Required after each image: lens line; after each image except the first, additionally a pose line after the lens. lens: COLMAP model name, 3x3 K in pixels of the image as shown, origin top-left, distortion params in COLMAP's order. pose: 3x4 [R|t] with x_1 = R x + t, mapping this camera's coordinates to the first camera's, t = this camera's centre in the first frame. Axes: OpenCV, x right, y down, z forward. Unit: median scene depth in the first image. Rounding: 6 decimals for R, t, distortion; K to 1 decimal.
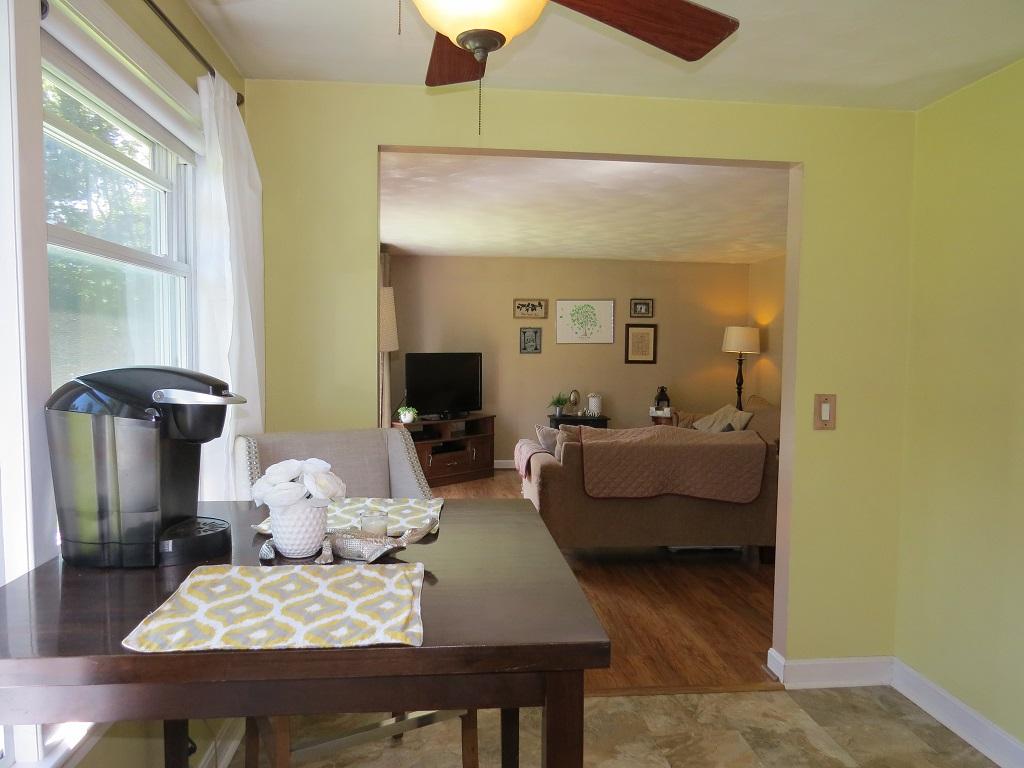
lens RADIAL K [[738.5, 0, 520.2], [0, 738.5, 376.3], [0, 0, 1]] dist [-0.024871, 0.013251]
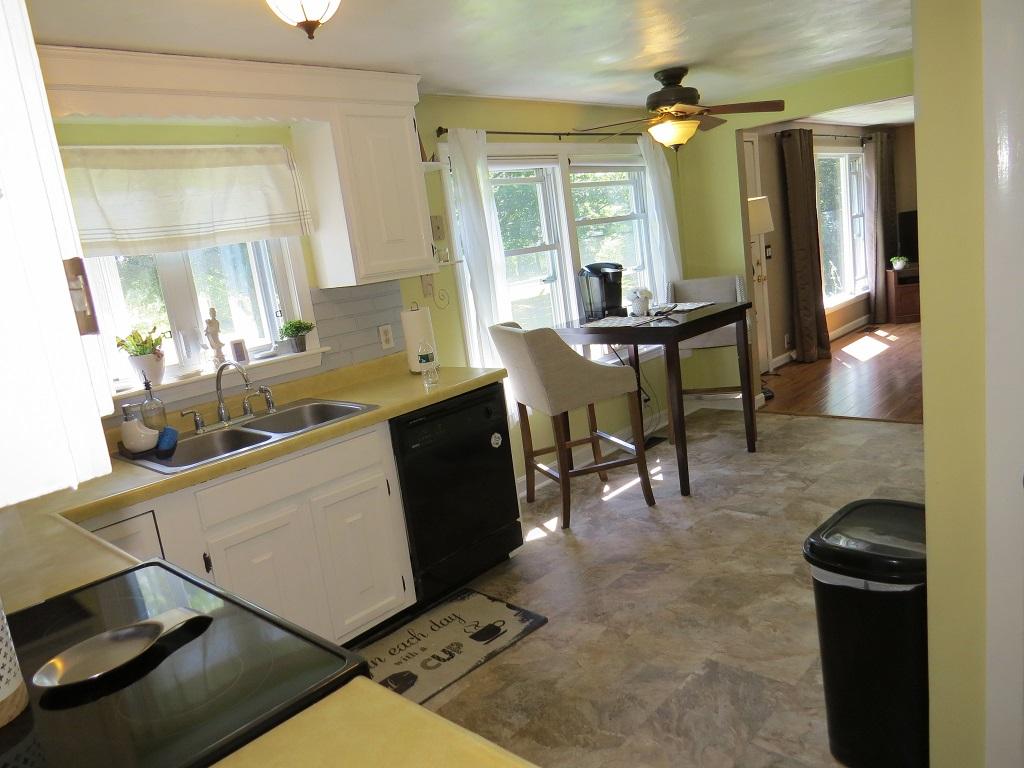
lens RADIAL K [[738.5, 0, 509.8], [0, 738.5, 385.2], [0, 0, 1]] dist [-0.024871, 0.013251]
pose [[0.651460, 0.052081, -0.756893, 0.317437], [0.101905, 0.982594, 0.155320, -0.004214], [0.751808, -0.178316, 0.634814, -0.276474]]
